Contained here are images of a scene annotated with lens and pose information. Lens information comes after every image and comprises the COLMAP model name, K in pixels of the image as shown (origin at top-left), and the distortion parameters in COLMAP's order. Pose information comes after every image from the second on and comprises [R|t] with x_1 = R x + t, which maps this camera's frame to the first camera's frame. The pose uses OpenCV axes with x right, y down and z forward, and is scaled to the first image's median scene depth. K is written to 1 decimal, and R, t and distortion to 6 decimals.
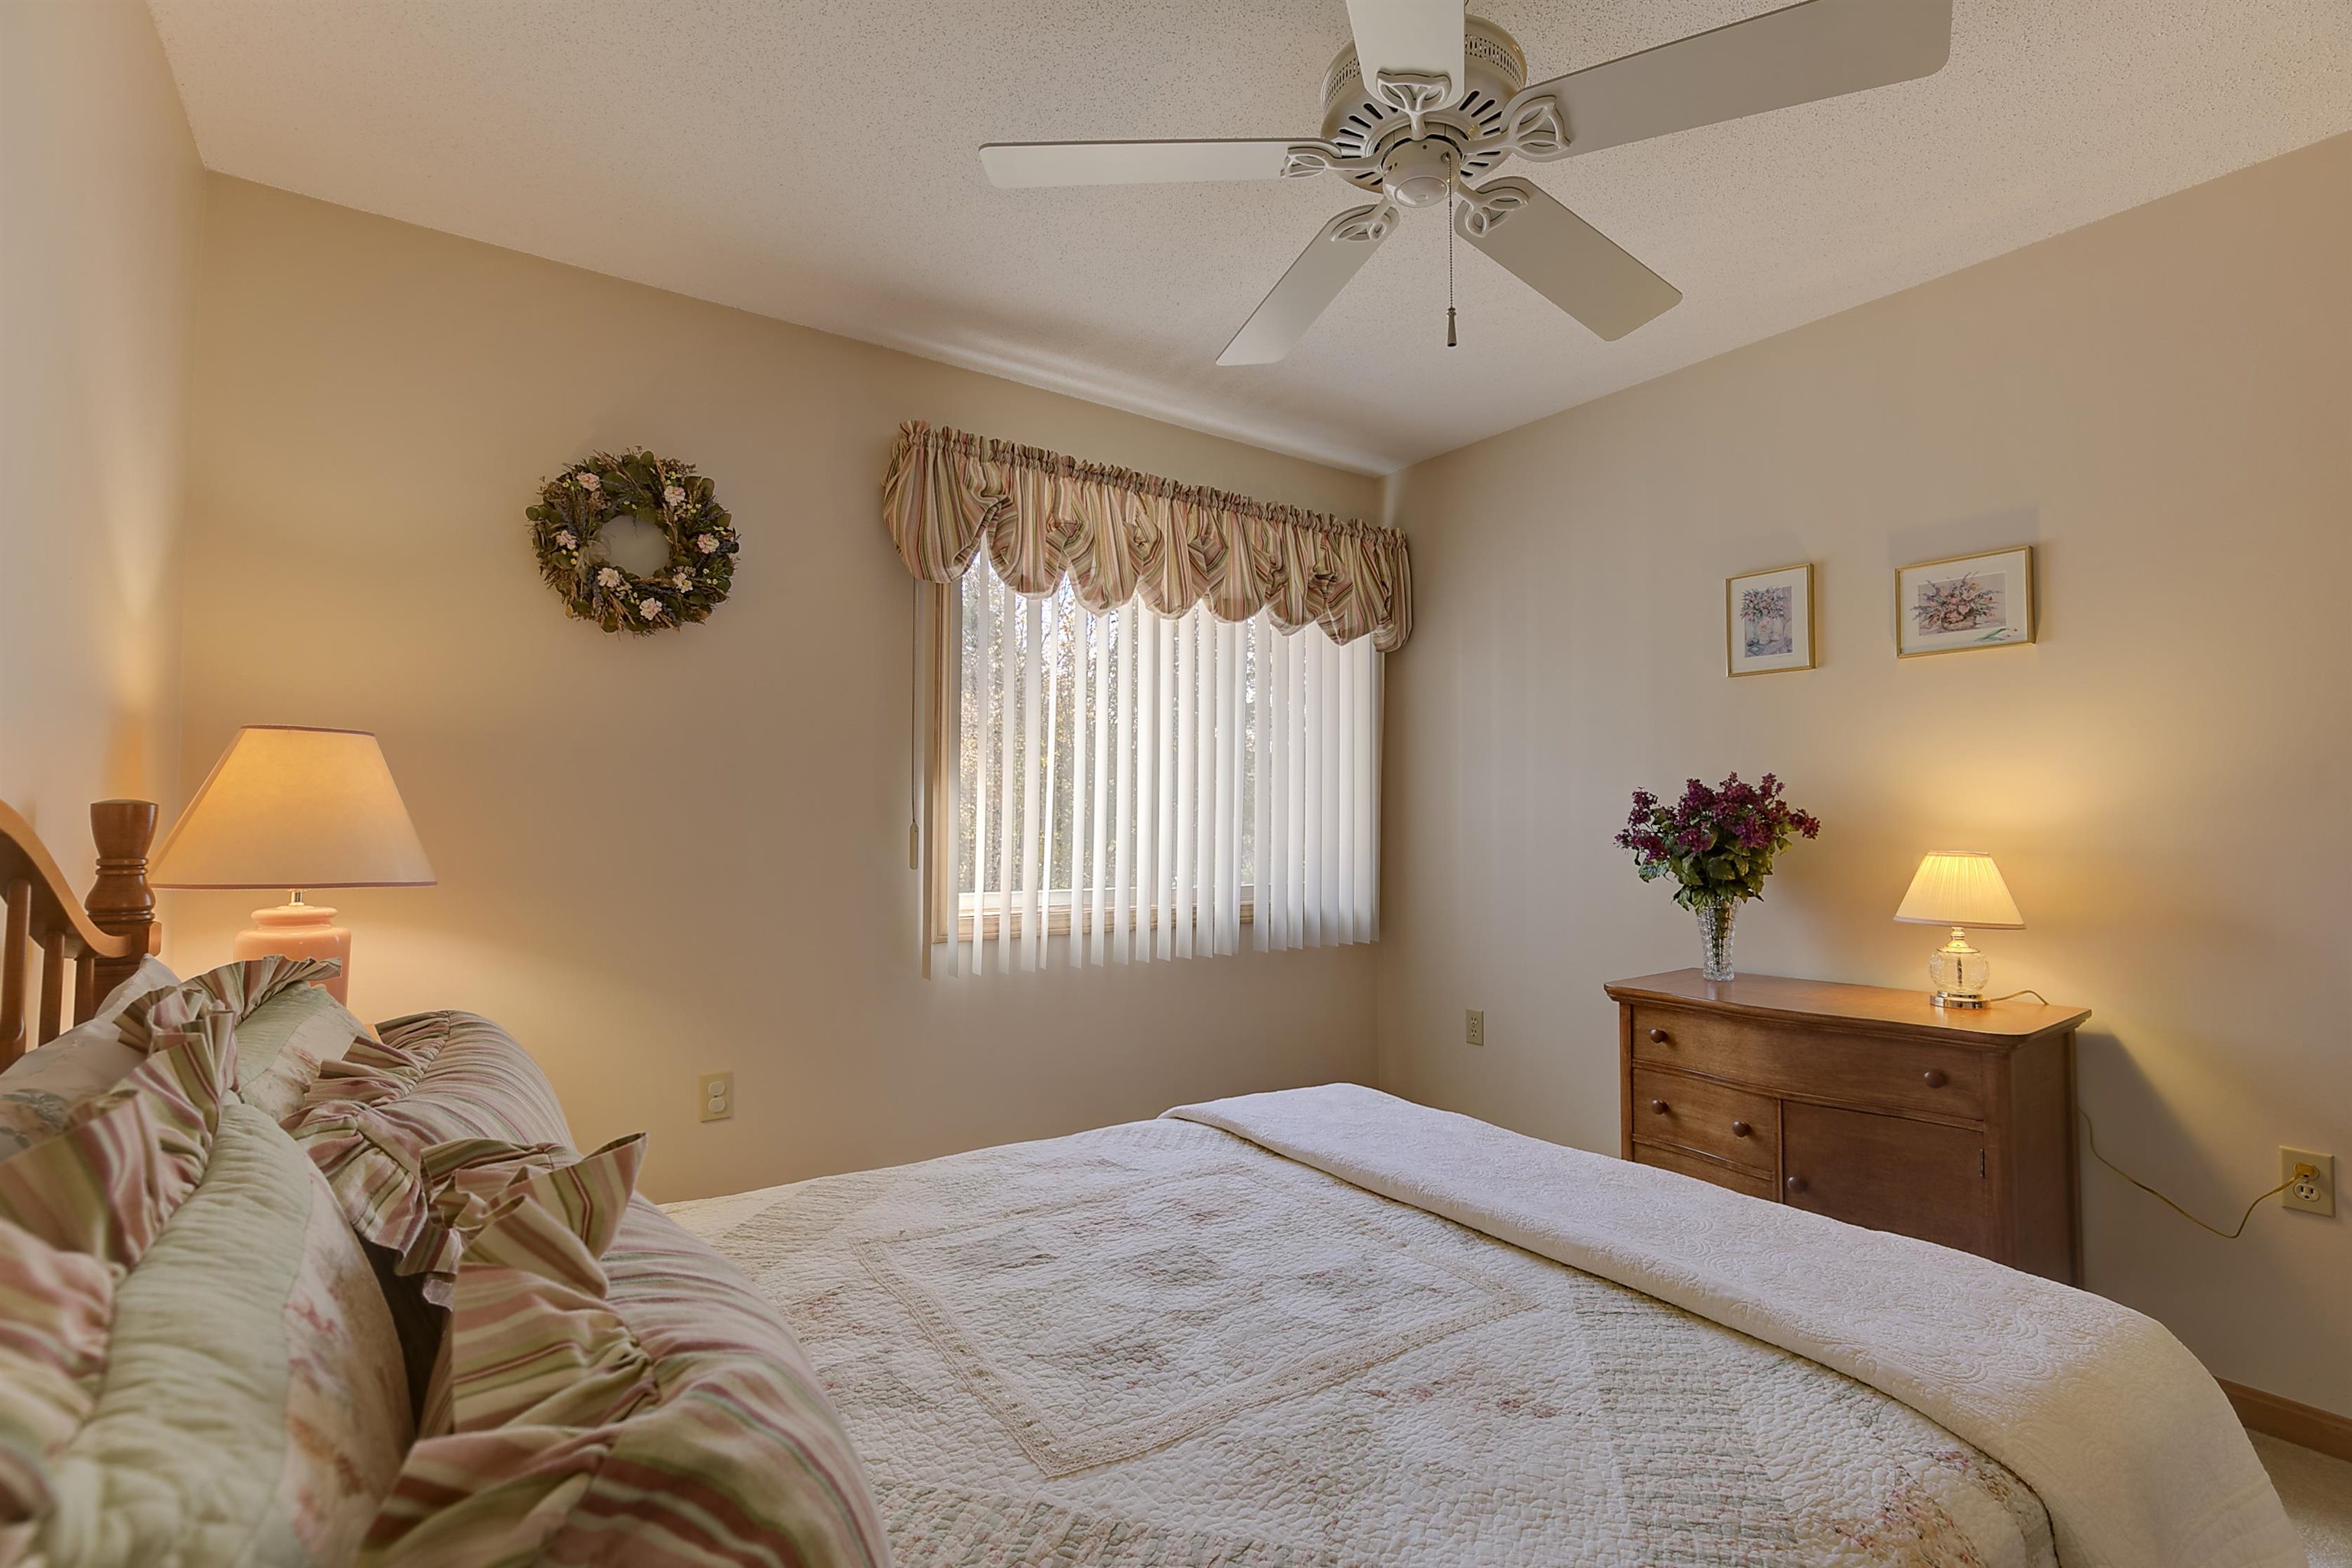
lens RADIAL K [[1065.7, 0, 1182.1], [0, 1065.7, 778.4], [0, 0, 1]] dist [-0.000094, -0.000019]
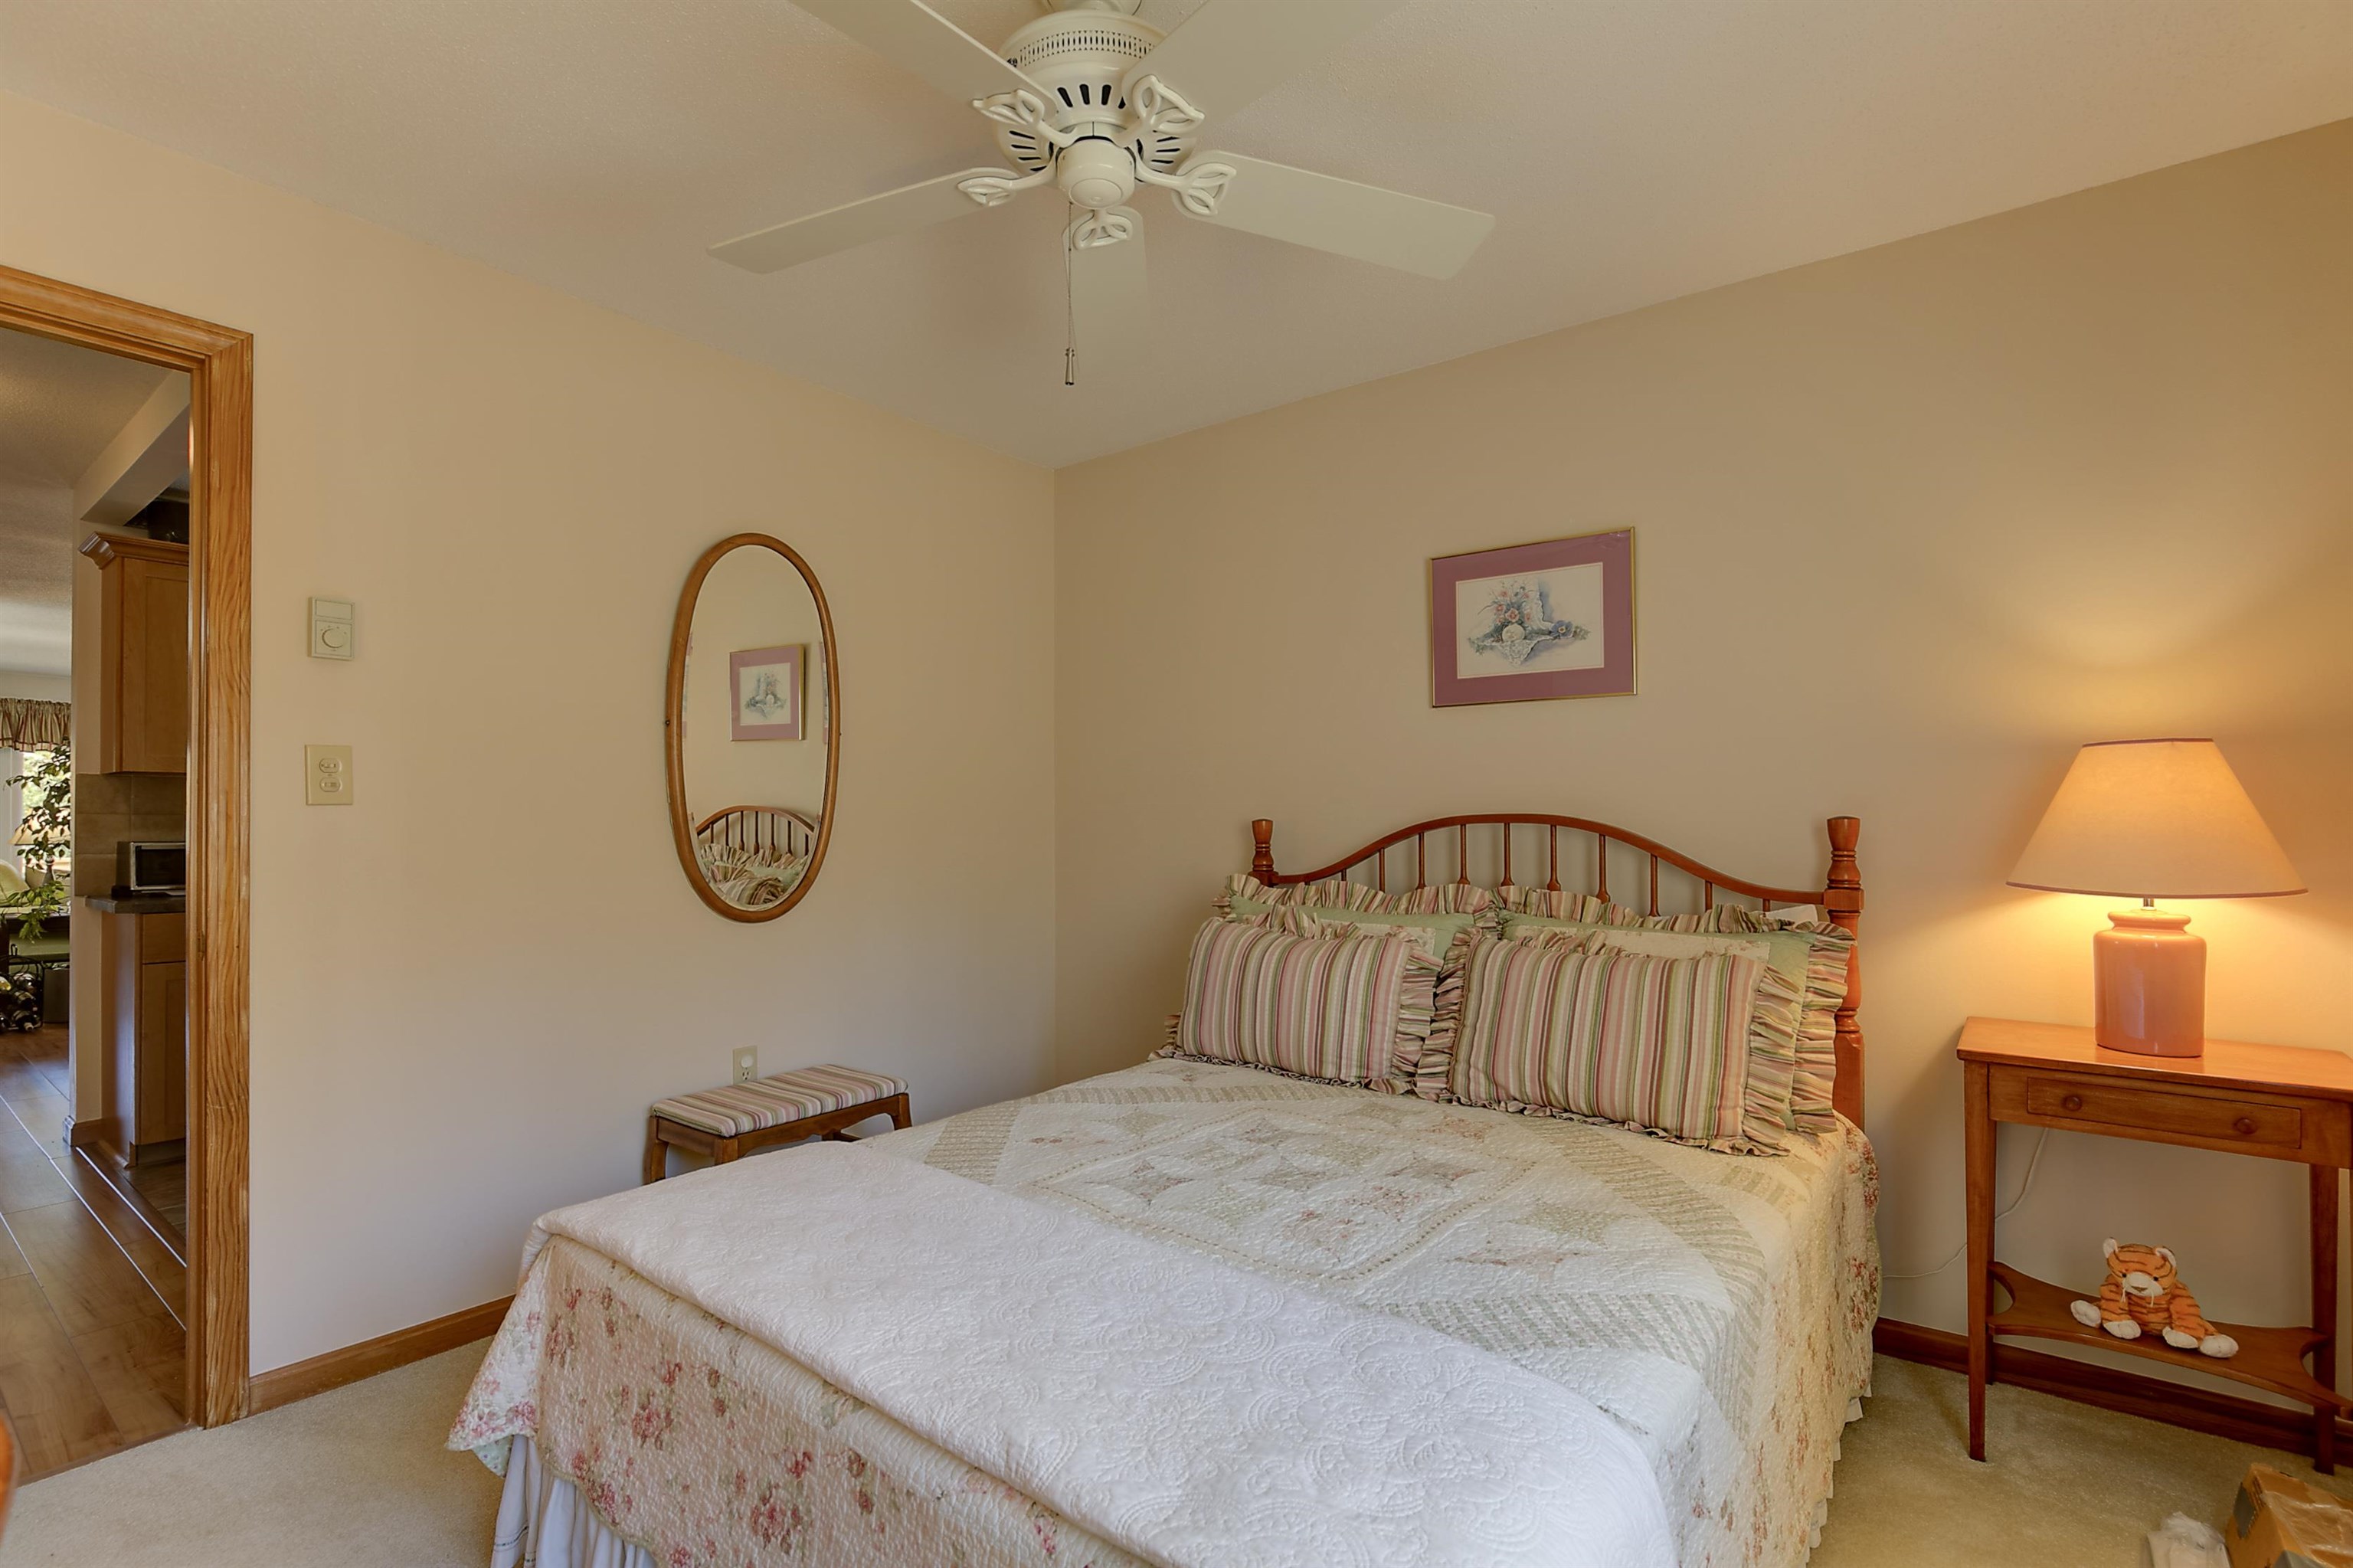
lens RADIAL K [[1088.4, 0, 1171.9], [0, 1088.4, 806.8], [0, 0, 1]] dist [-0.002177, -0.000299]
pose [[-0.955957, -0.003699, -0.293484, 0.301364], [0.011981, 0.998595, -0.051611, 0.045527], [0.293263, -0.052854, -0.954570, 1.298784]]
